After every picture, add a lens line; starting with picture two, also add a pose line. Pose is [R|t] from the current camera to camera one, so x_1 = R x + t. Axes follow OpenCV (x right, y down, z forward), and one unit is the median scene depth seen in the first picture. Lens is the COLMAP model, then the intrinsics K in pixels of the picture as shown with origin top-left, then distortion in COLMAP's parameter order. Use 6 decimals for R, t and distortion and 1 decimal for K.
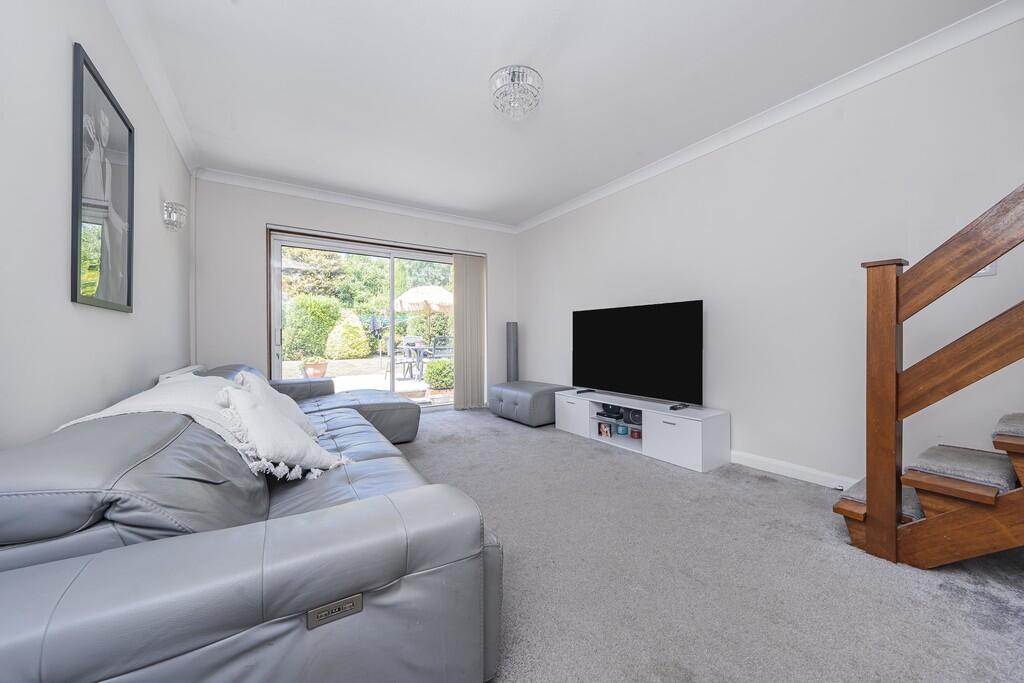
lens RADIAL K [[364.0, 0, 508.7], [0, 364.0, 343.9], [0, 0, 1]] dist [0.000687, 0.000044]
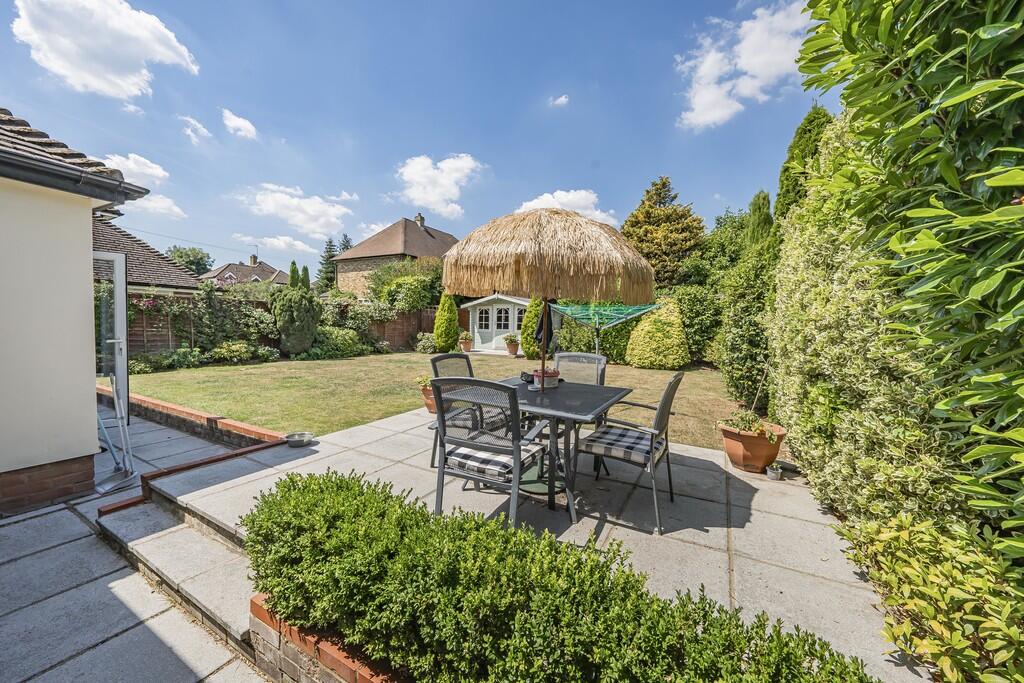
lens RADIAL K [[363.4, 0, 530.5], [0, 363.4, 338.4], [0, 0, 1]] dist [-0.000406, -0.000101]
pose [[0.512354, 0.048677, -0.857393, 0.033720], [-0.038480, 0.998691, 0.033705, -0.030826], [0.857912, 0.015724, 0.513557, 0.447568]]
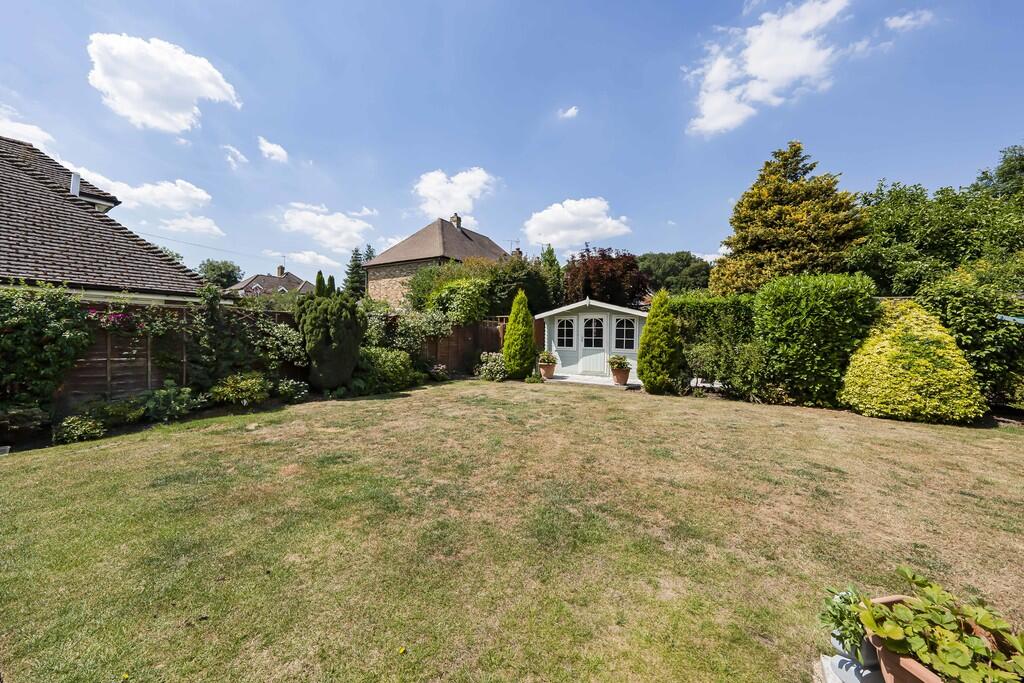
lens RADIAL K [[366.0, 0, 510.9], [0, 366.0, 328.8], [0, 0, 1]] dist [-0.000414, -0.000019]
pose [[0.435020, 0.001758, -0.900419, -0.268281], [-0.032397, 0.999381, -0.013701, -0.040641], [0.899838, 0.035130, 0.434807, 0.419831]]
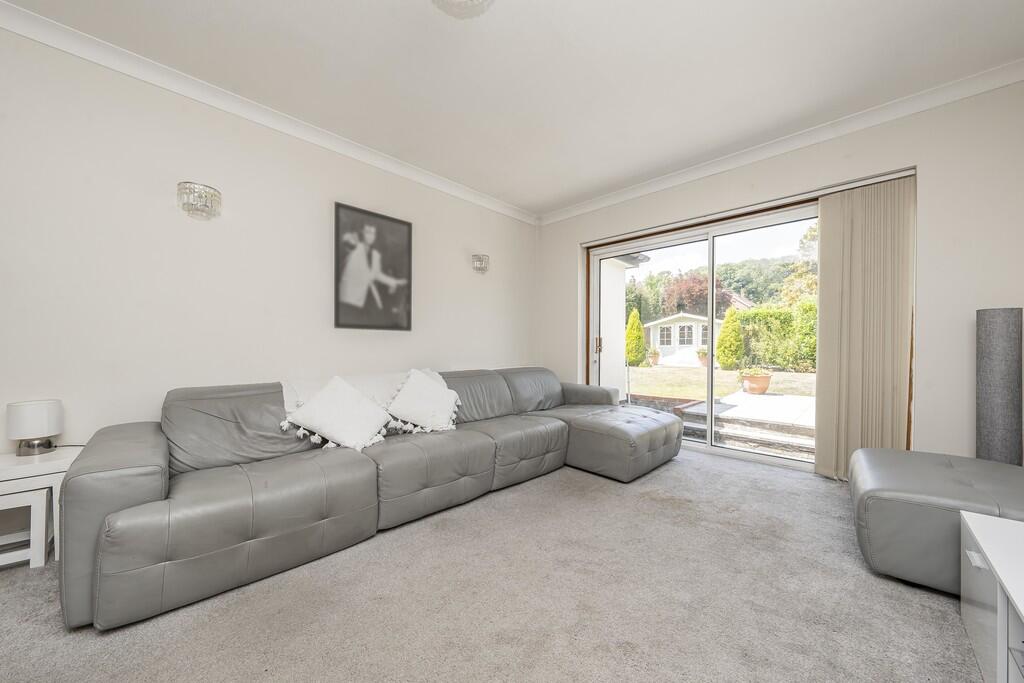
lens RADIAL K [[361.0, 0, 514.3], [0, 361.0, 350.2], [0, 0, 1]] dist [0.000669, 0.000032]
pose [[0.227660, 0.014916, -0.973626, 0.091117], [-0.020954, 0.999726, 0.010416, -0.002447], [0.973515, 0.018030, 0.227910, 0.133272]]
